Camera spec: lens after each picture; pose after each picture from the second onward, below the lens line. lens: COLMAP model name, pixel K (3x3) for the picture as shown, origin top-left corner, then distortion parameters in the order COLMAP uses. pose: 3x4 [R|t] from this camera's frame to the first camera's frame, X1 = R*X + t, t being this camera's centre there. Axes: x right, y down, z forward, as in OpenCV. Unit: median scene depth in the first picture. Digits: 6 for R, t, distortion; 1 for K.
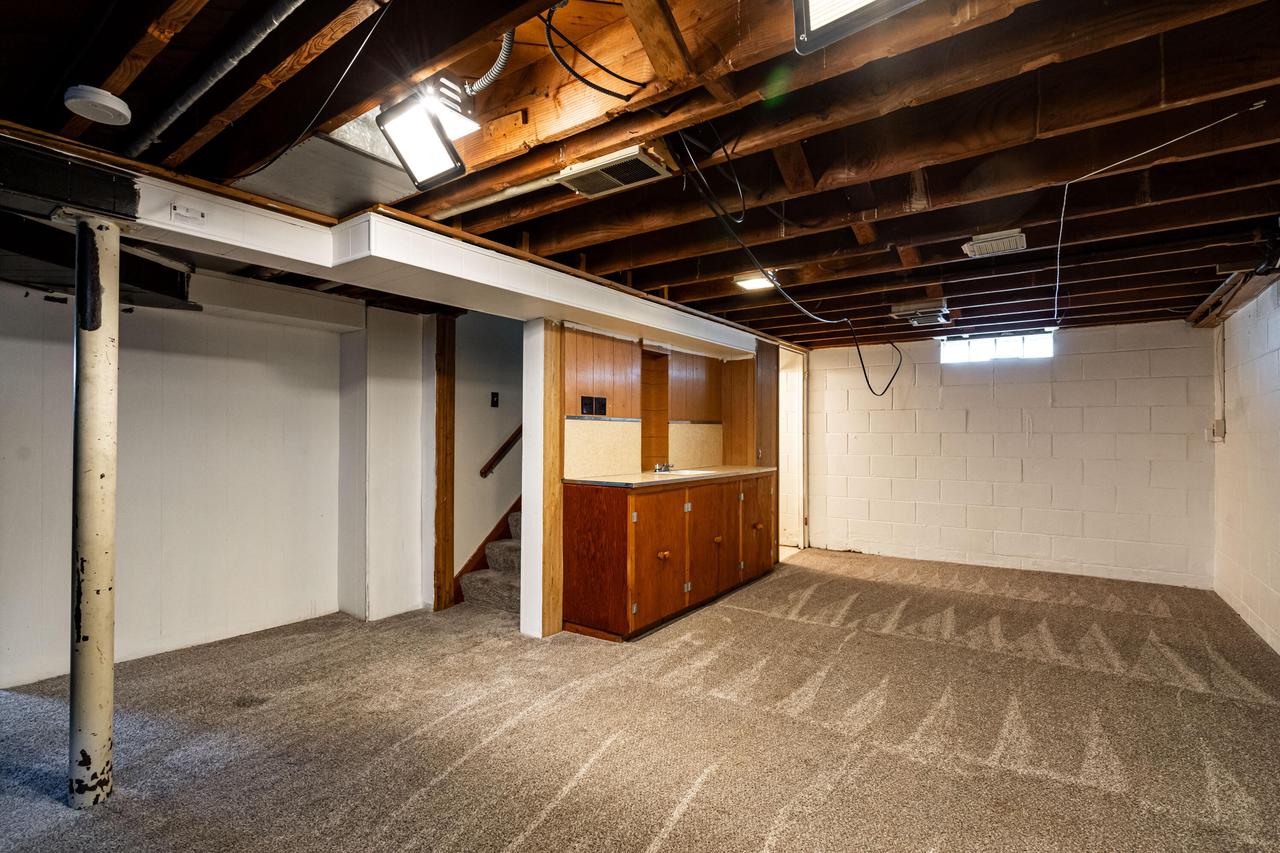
lens RADIAL K [[584.4, 0, 640.8], [0, 584.4, 435.8], [0, 0, 1]] dist [-0.002147, -0.000170]
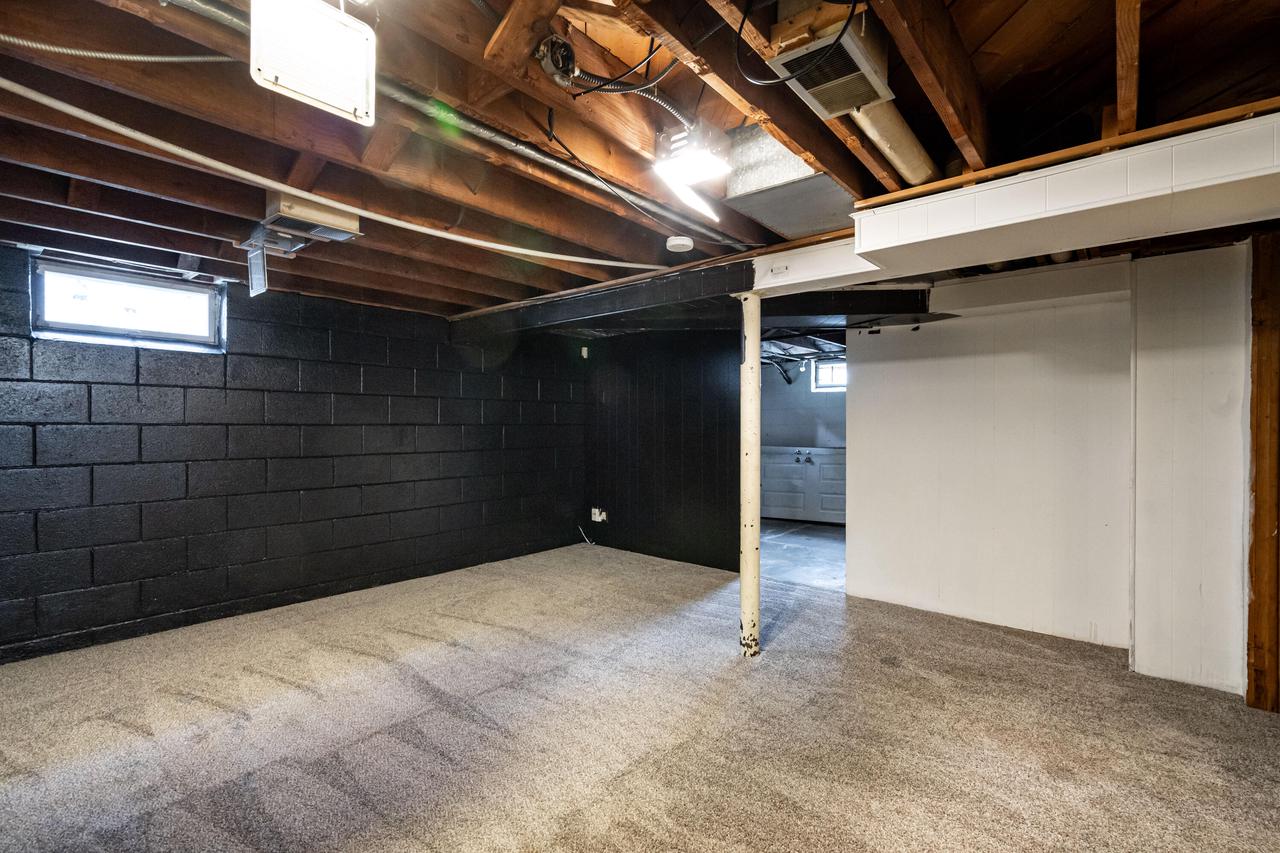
lens RADIAL K [[601.3, 0, 638.0], [0, 601.3, 434.5], [0, 0, 1]] dist [-0.000870, 0.000424]
pose [[-0.075917, 0.010535, -0.997058, 0.416763], [-0.000506, 0.999944, 0.010604, -0.001530], [0.997114, 0.001310, -0.075908, 0.464044]]
